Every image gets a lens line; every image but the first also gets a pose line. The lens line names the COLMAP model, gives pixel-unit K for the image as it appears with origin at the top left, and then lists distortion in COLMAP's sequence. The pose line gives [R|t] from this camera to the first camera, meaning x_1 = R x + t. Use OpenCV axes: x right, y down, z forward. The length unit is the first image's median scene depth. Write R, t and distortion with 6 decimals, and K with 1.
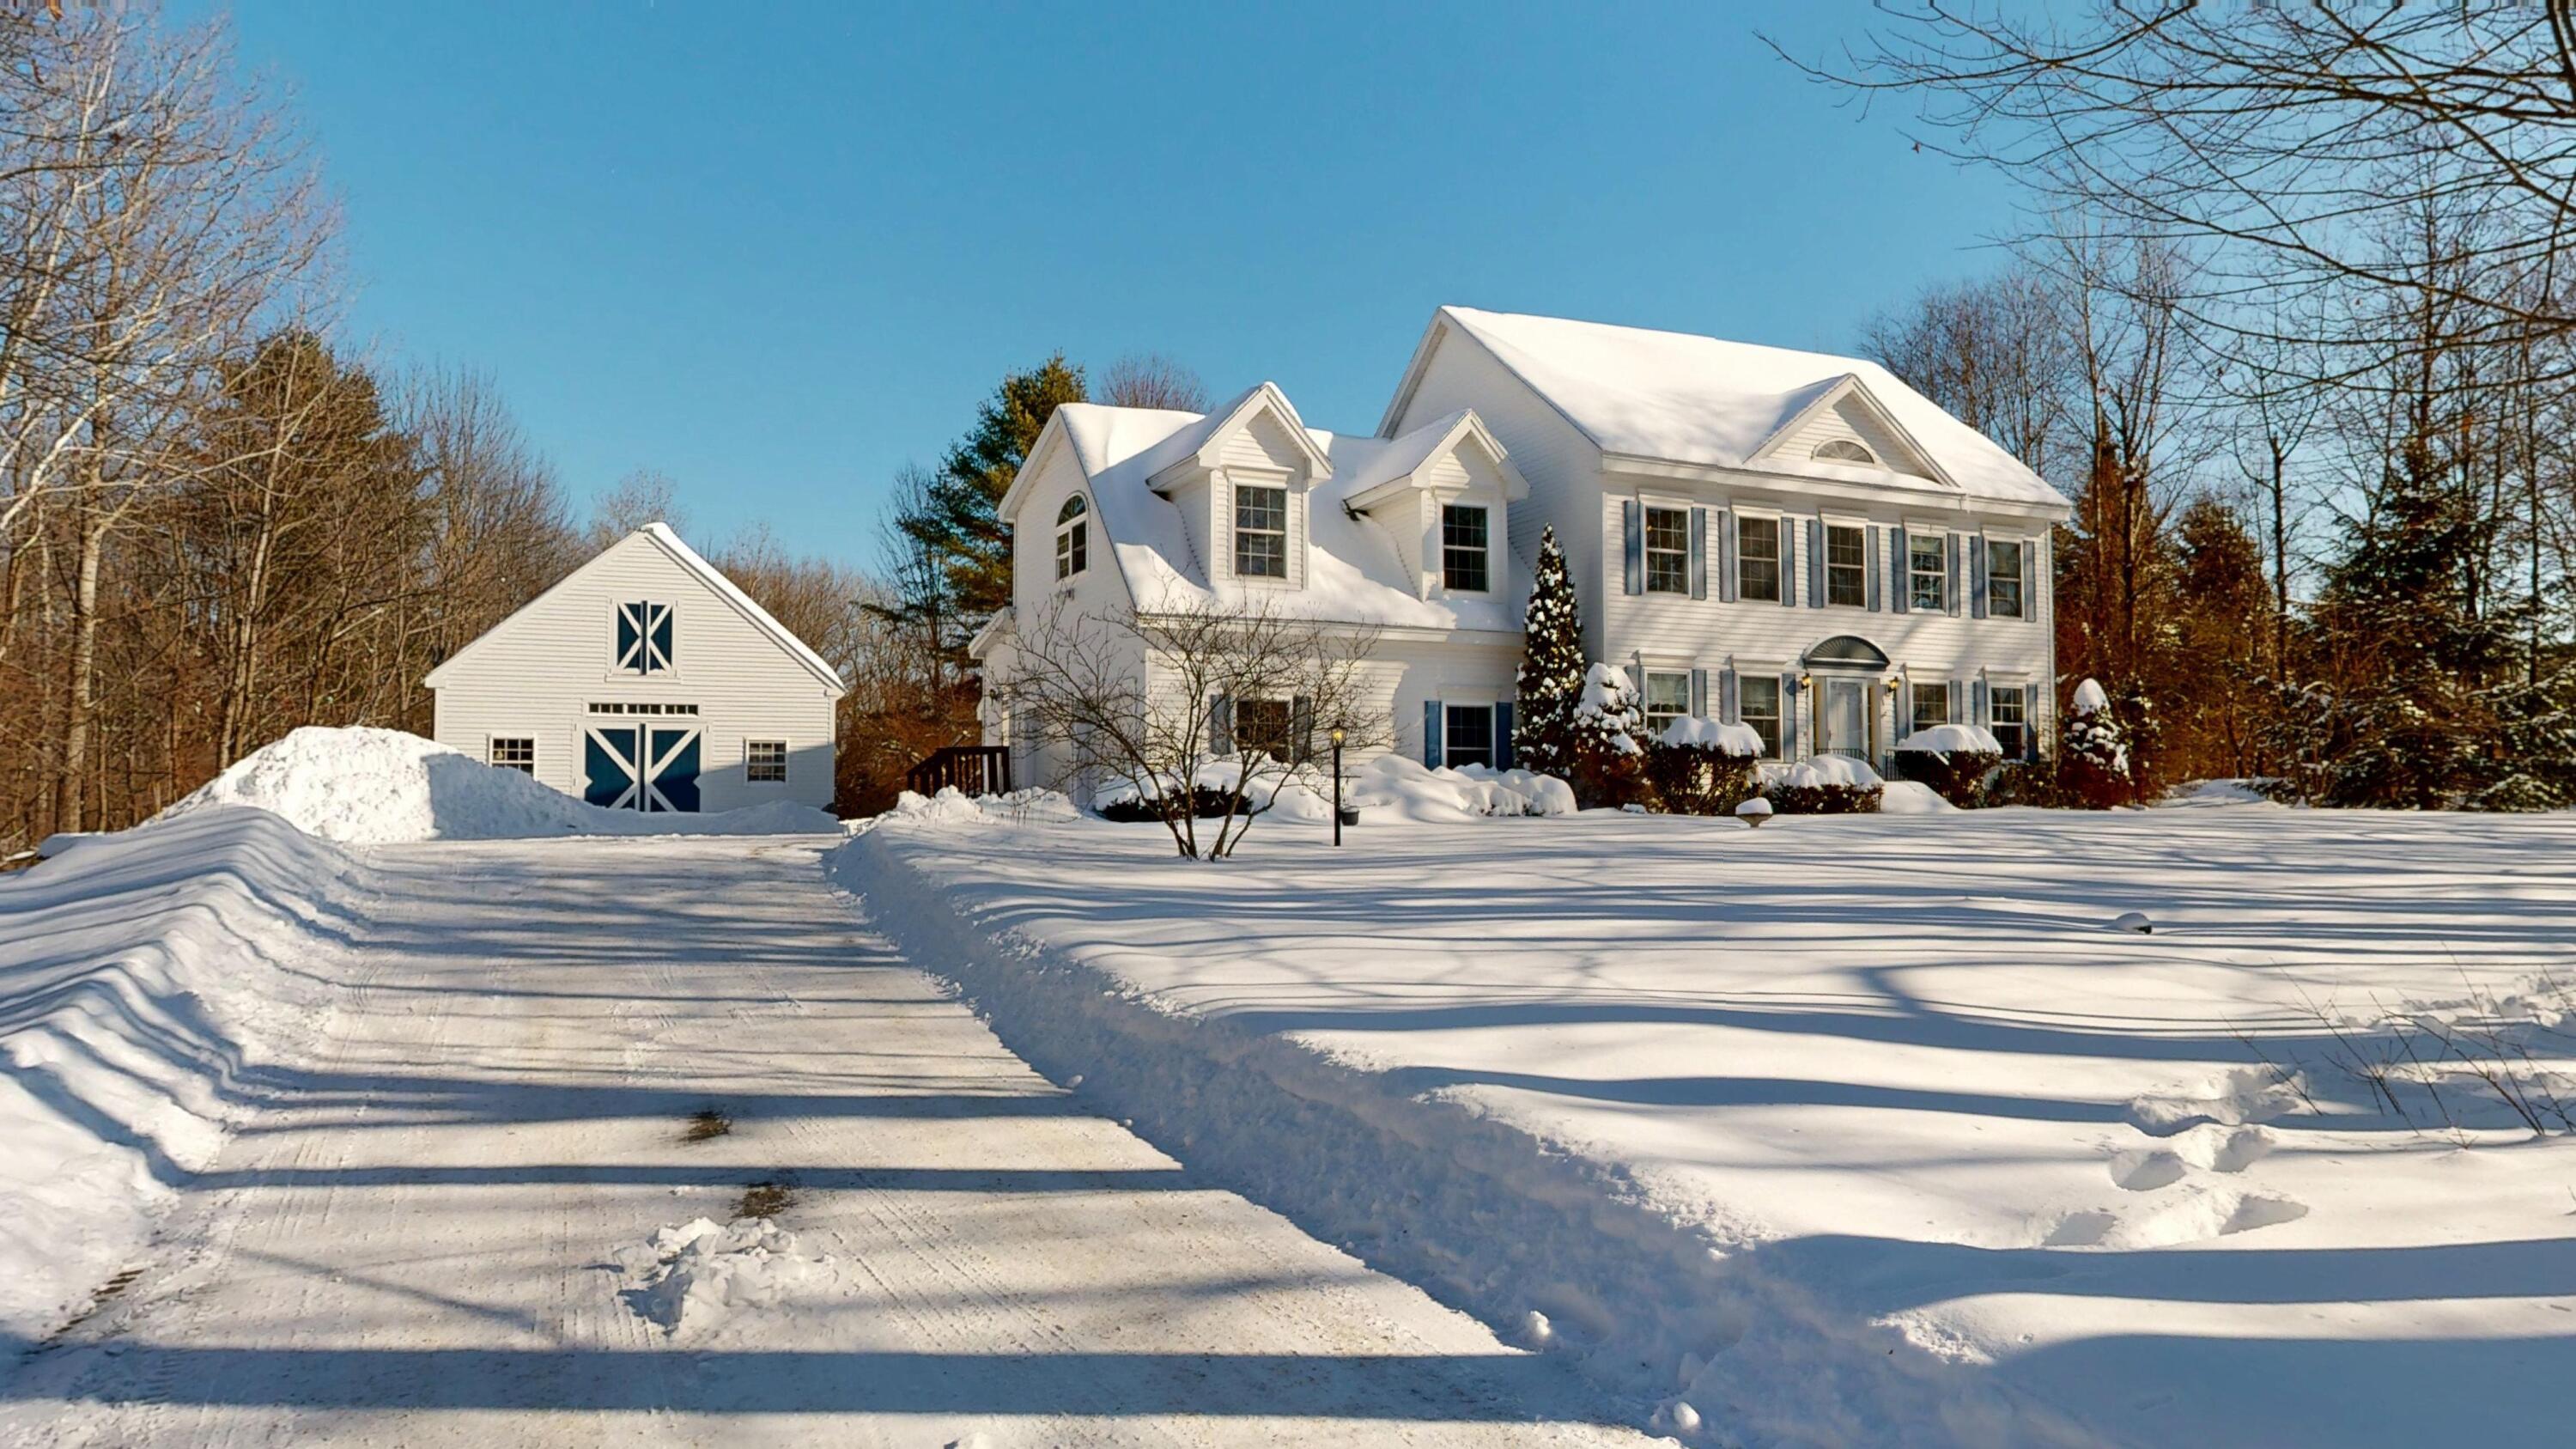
lens RADIAL K [[1555.4, 0, 1288.0], [0, 1555.4, 724.5], [0, 0, 1]] dist [0.001707, 0.001109]
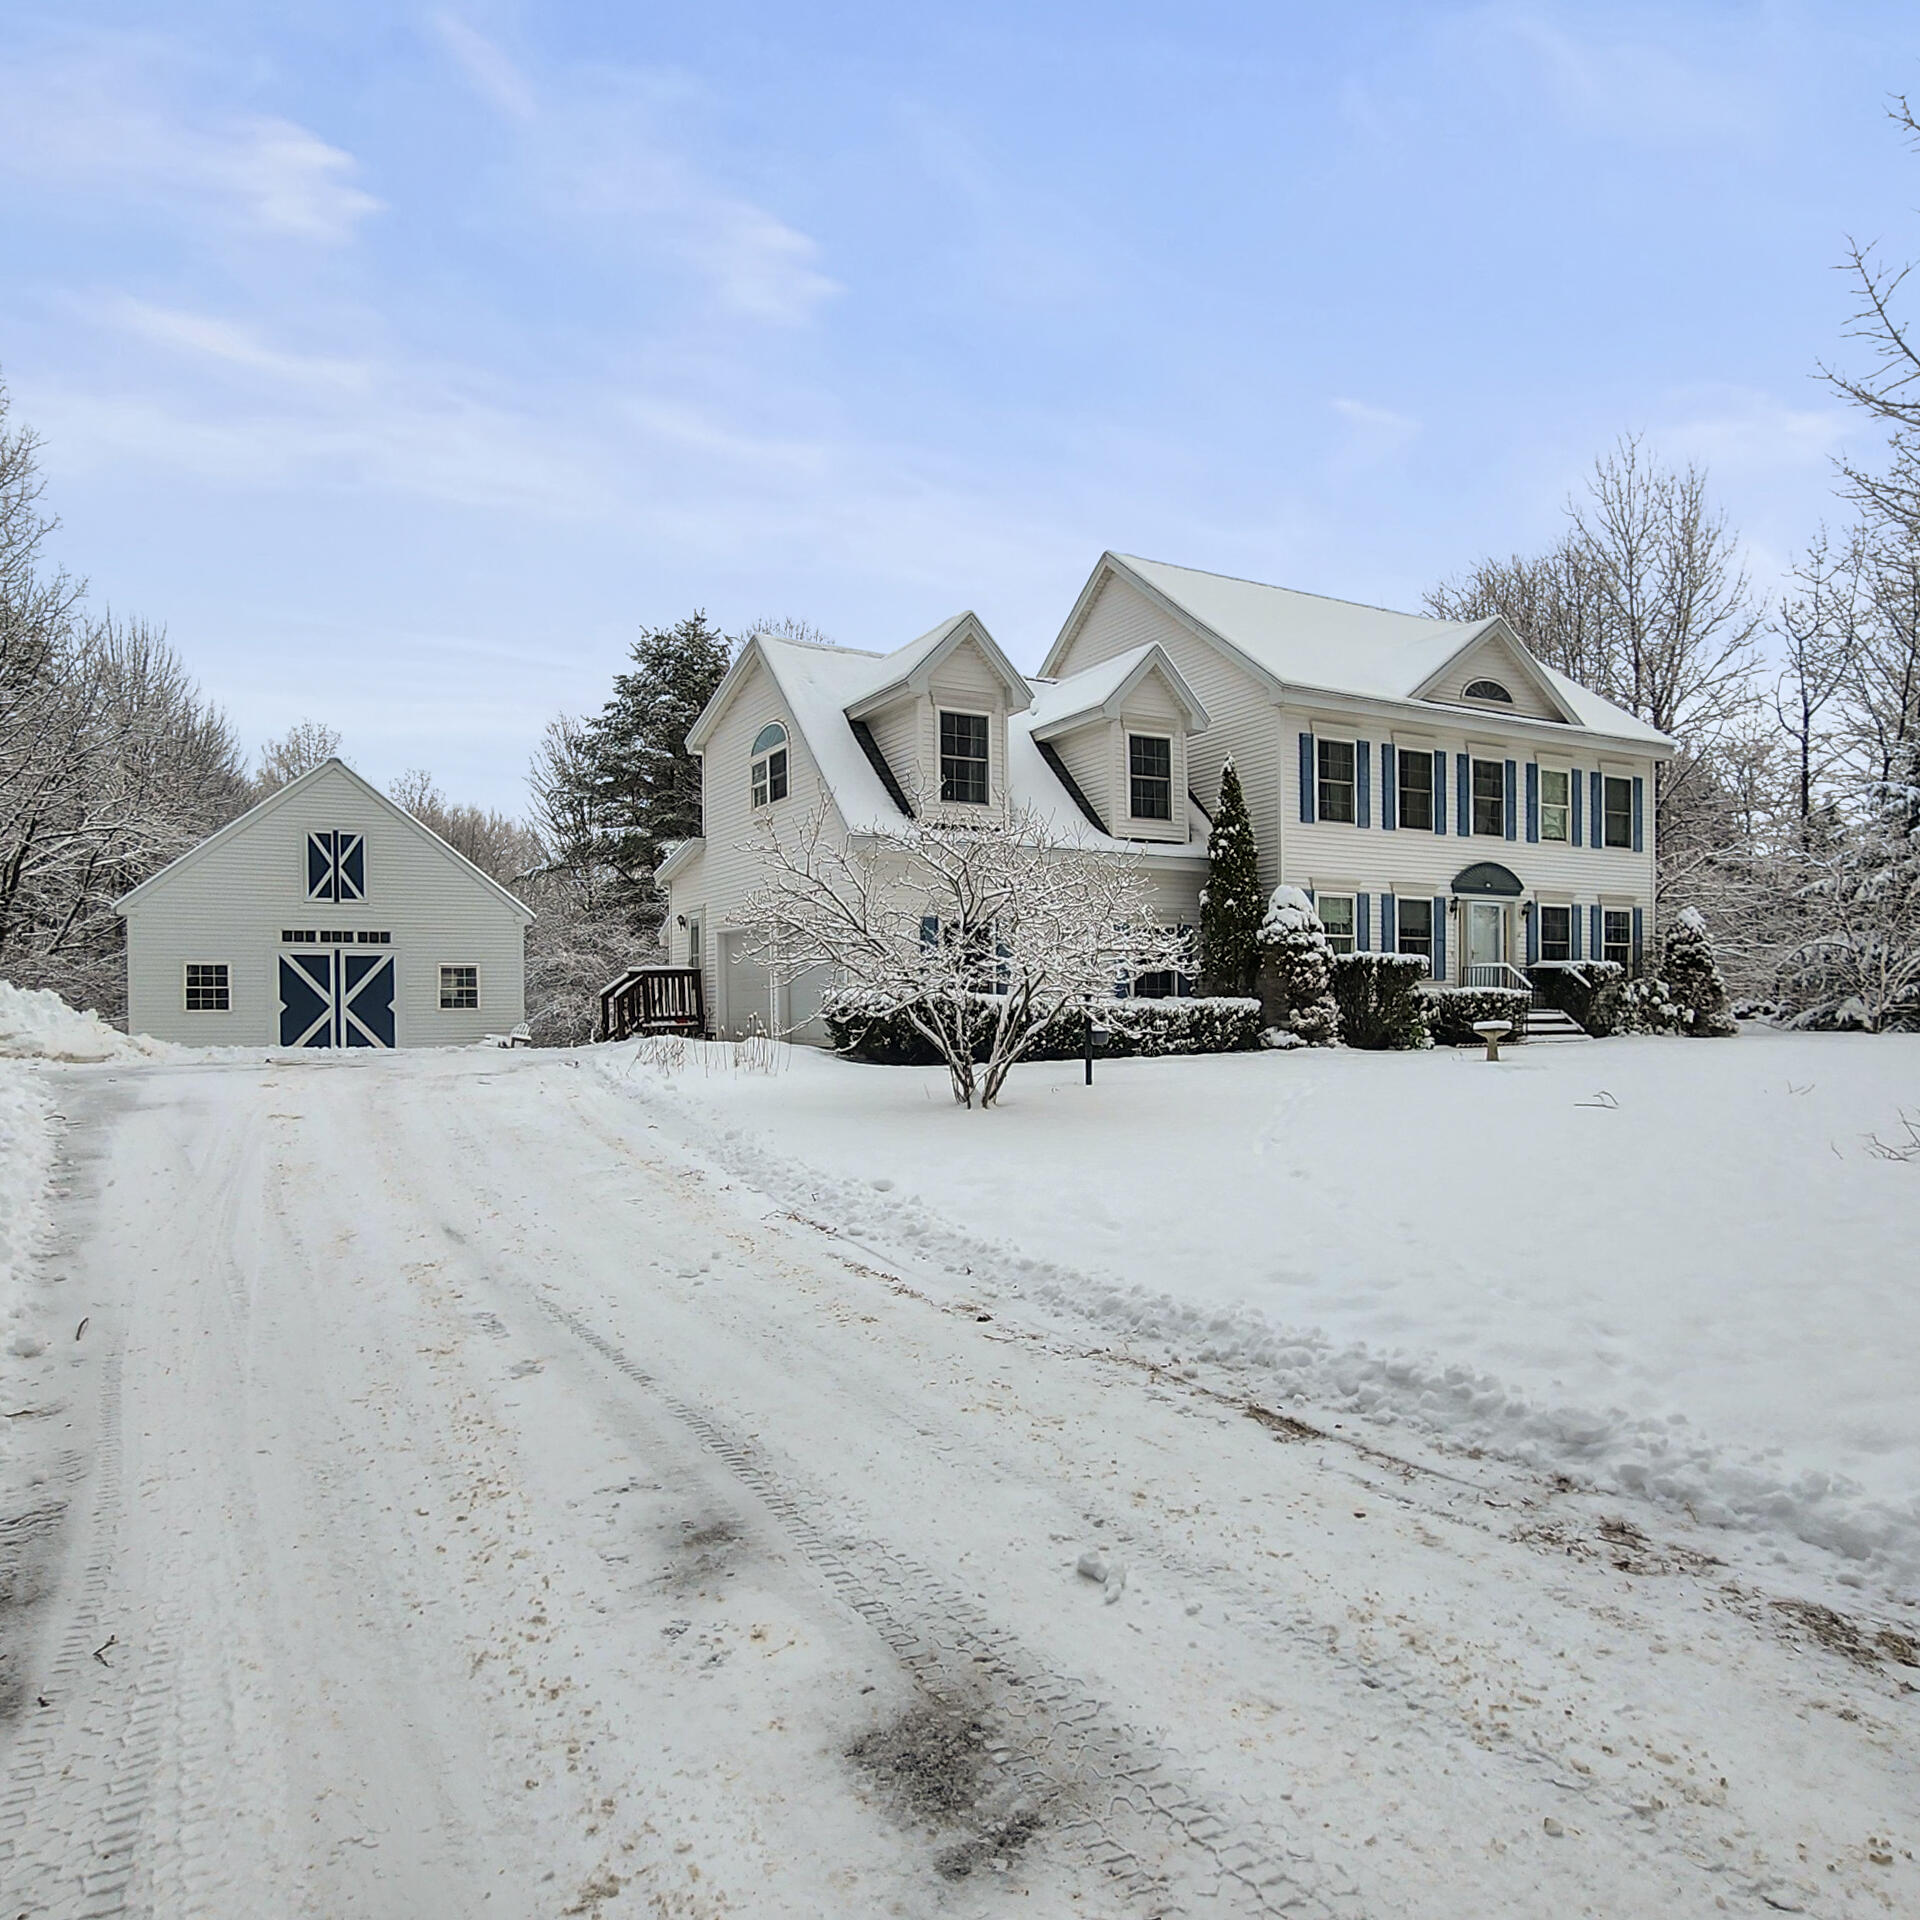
lens RADIAL K [[1316.0, 0, 970.8], [0, 1316.0, 1019.2], [0, 0, 1]] dist [0.001383, -0.001348]
pose [[0.997059, -0.008535, 0.076161, -0.069993], [0.004846, 0.998812, 0.048491, 0.005484], [-0.076484, -0.047979, 0.995916, 0.107726]]
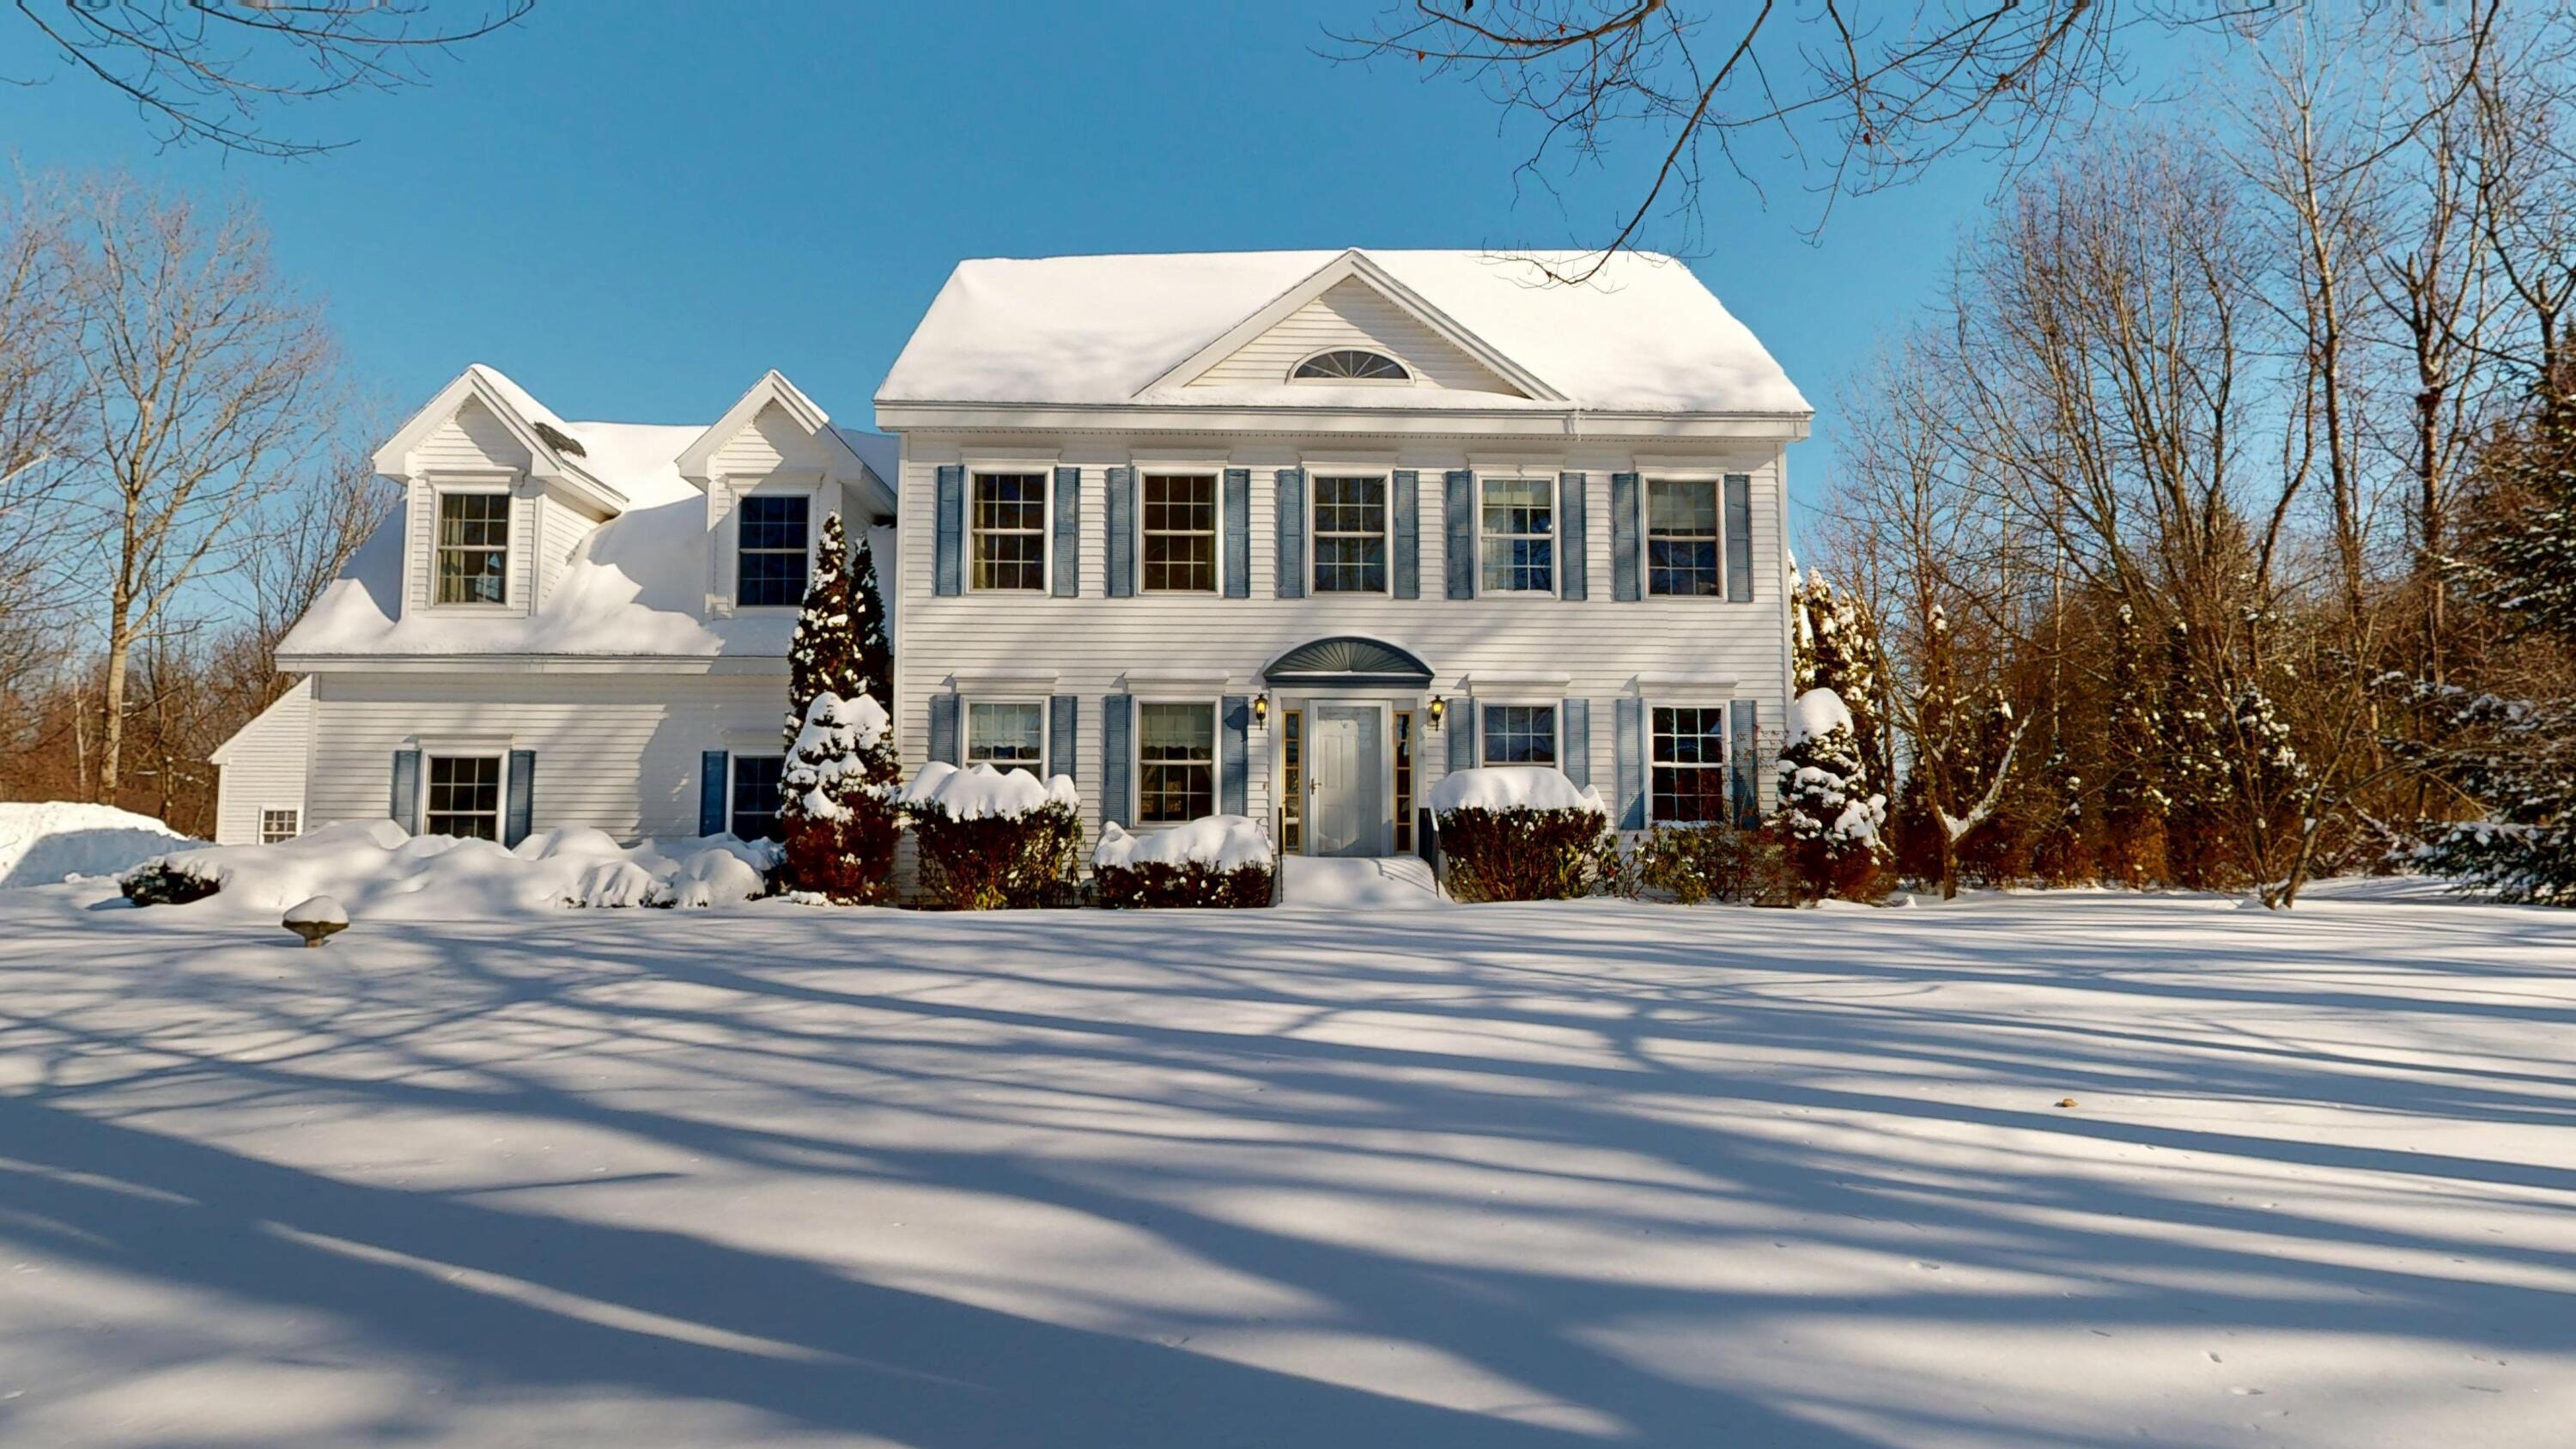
lens RADIAL K [[1437.8, 0, 1288.0], [0, 1437.8, 724.5], [0, 0, 1]] dist [0.003583, -0.001773]
pose [[0.914605, -0.035307, -0.402804, 0.576293], [0.015930, 0.998553, -0.051356, 0.011170], [0.404034, 0.040554, 0.913845, 0.422836]]
